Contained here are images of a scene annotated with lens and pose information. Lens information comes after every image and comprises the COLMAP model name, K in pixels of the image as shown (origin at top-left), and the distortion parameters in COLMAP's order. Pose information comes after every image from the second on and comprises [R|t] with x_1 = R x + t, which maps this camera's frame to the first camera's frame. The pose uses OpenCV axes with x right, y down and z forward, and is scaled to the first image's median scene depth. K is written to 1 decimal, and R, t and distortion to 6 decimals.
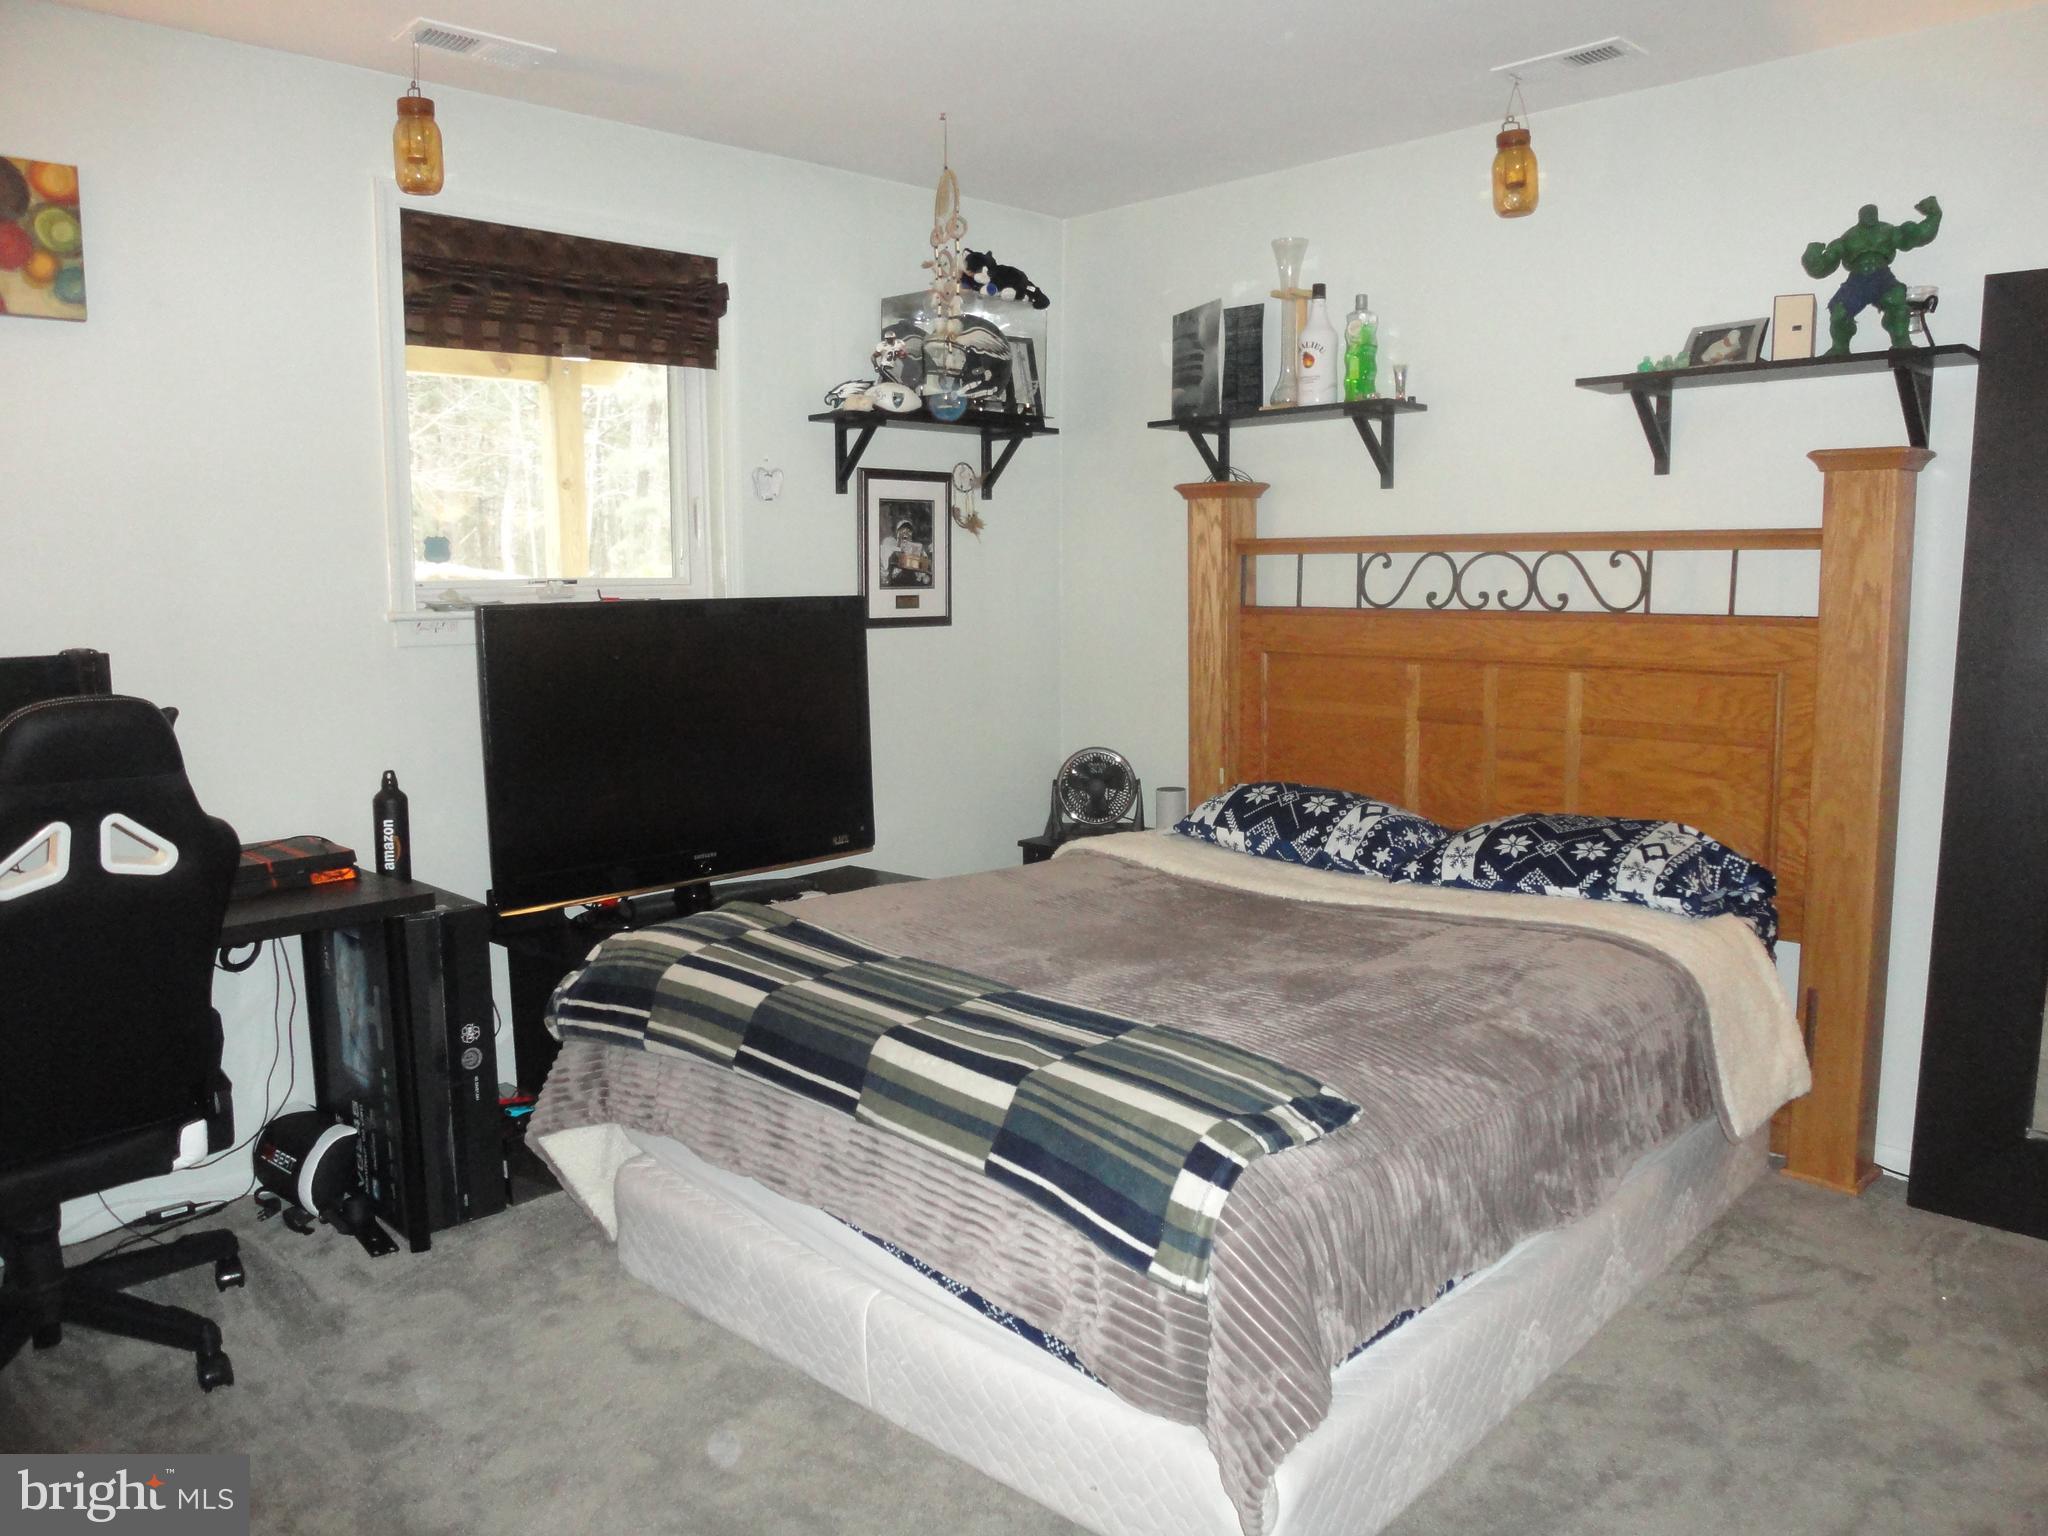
lens RADIAL K [[1476.2, 0, 1033.5], [0, 1476.2, 757.3], [0, 0, 1]] dist [-0.011101, -0.001911]
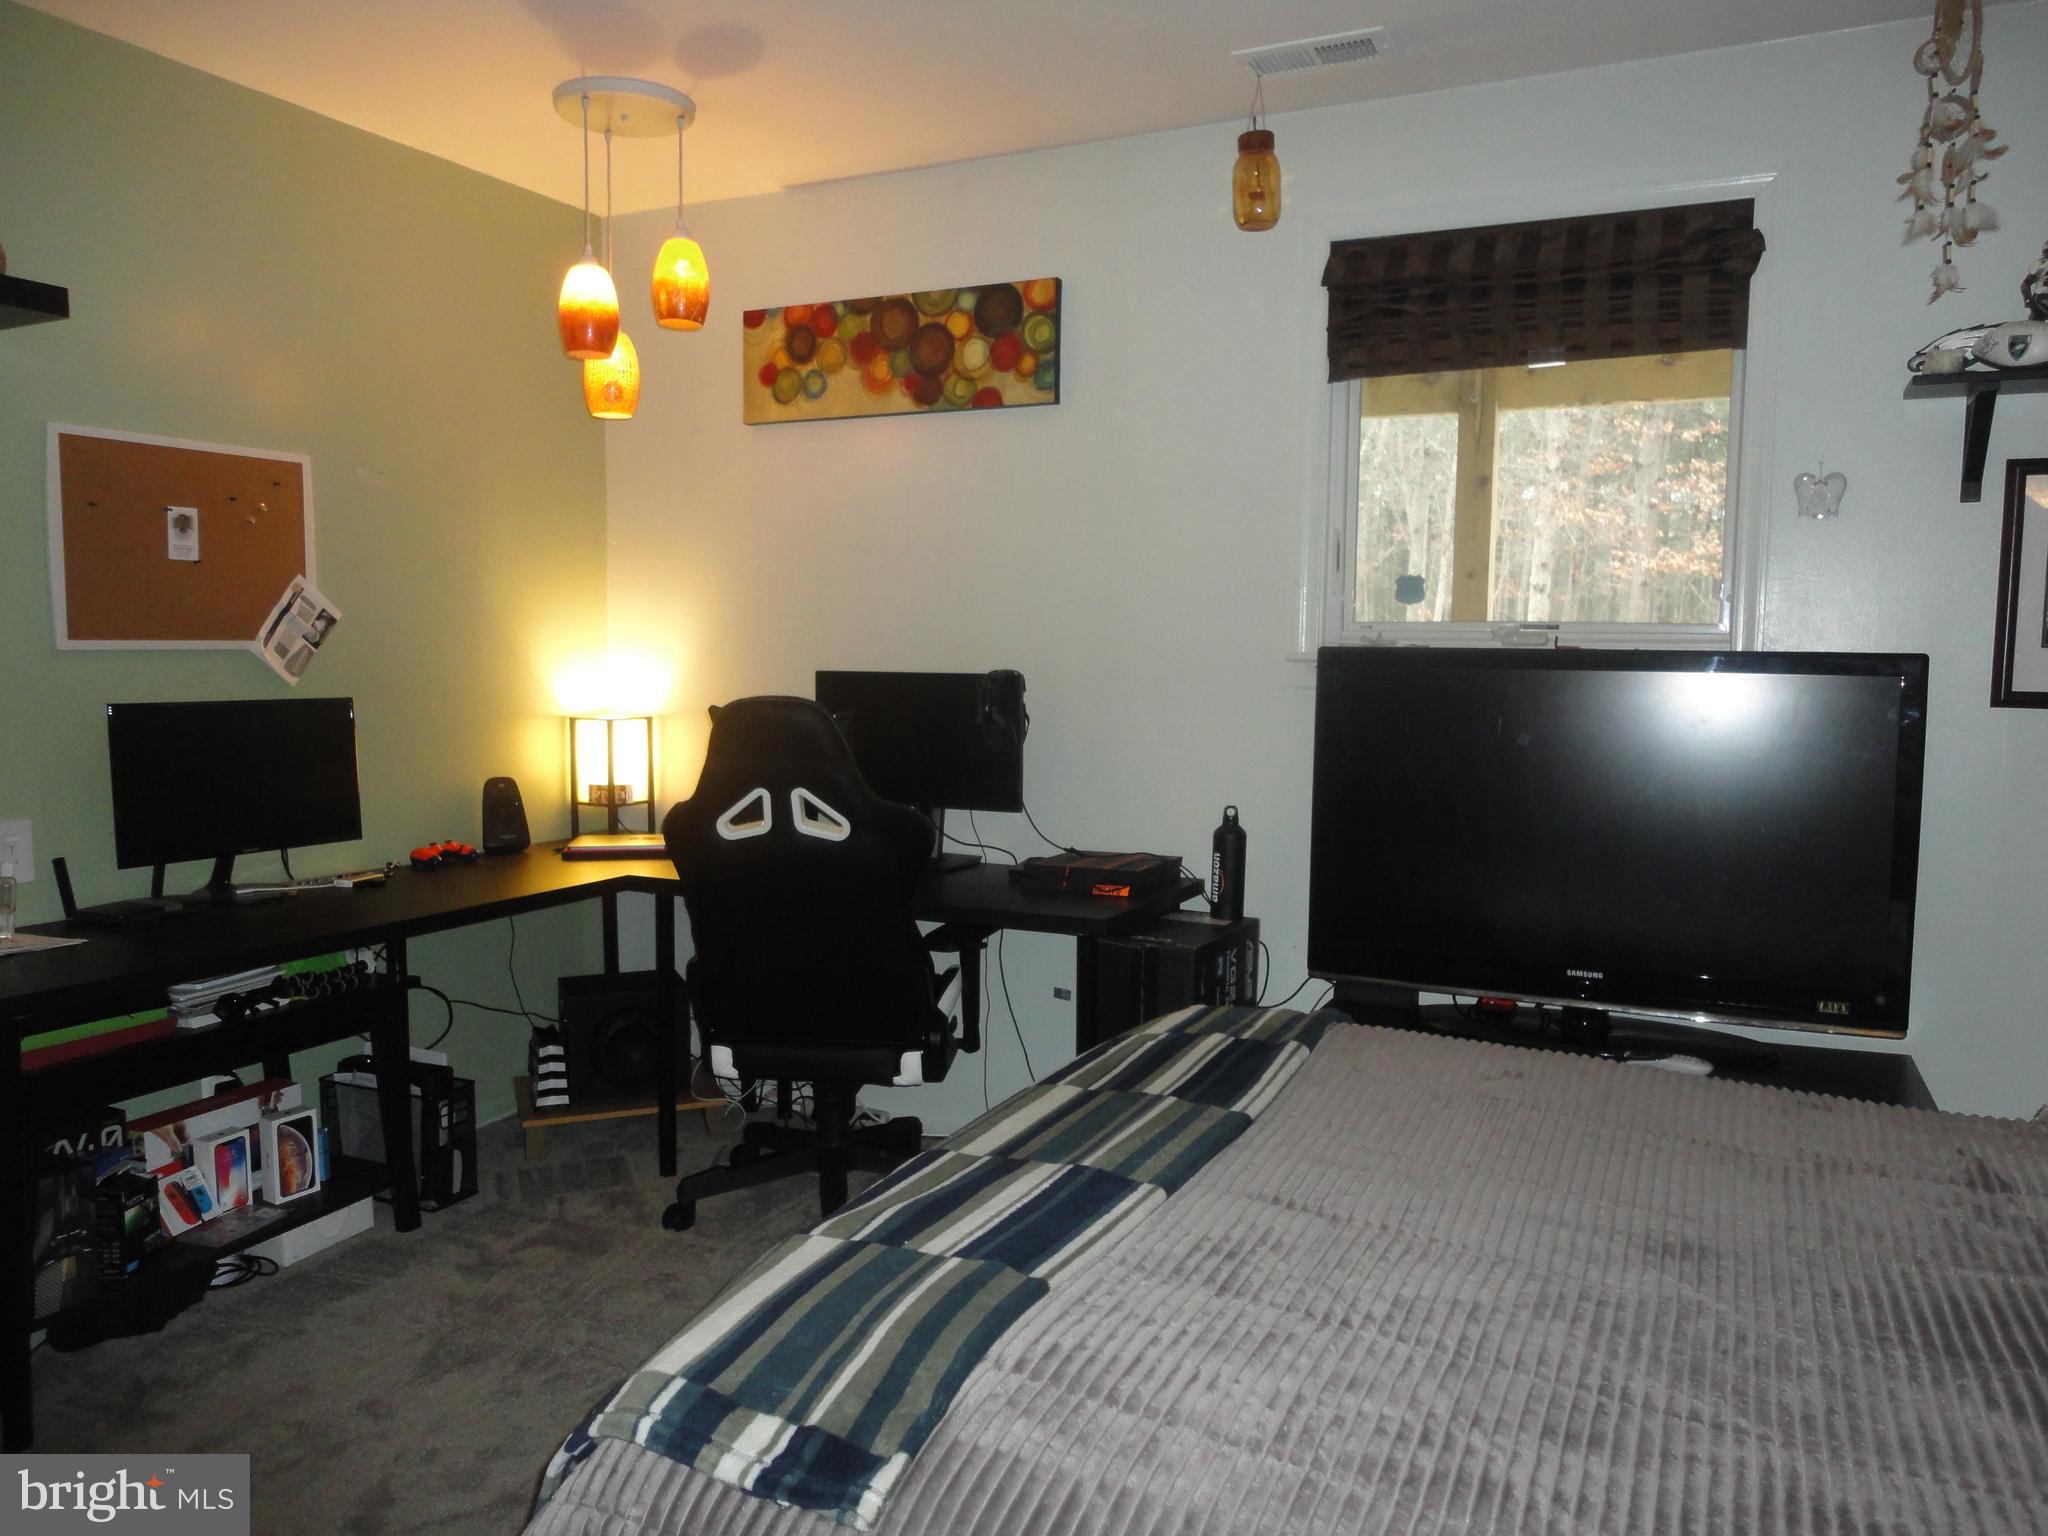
lens RADIAL K [[1476.2, 0, 1030.0], [0, 1476.2, 777.0], [0, 0, 1]] dist [-0.011101, -0.001911]
pose [[0.353010, 0.103493, -0.929878, 0.523320], [-0.128432, 0.989815, 0.061407, -0.062477], [0.926763, 0.097749, 0.362707, 0.570967]]
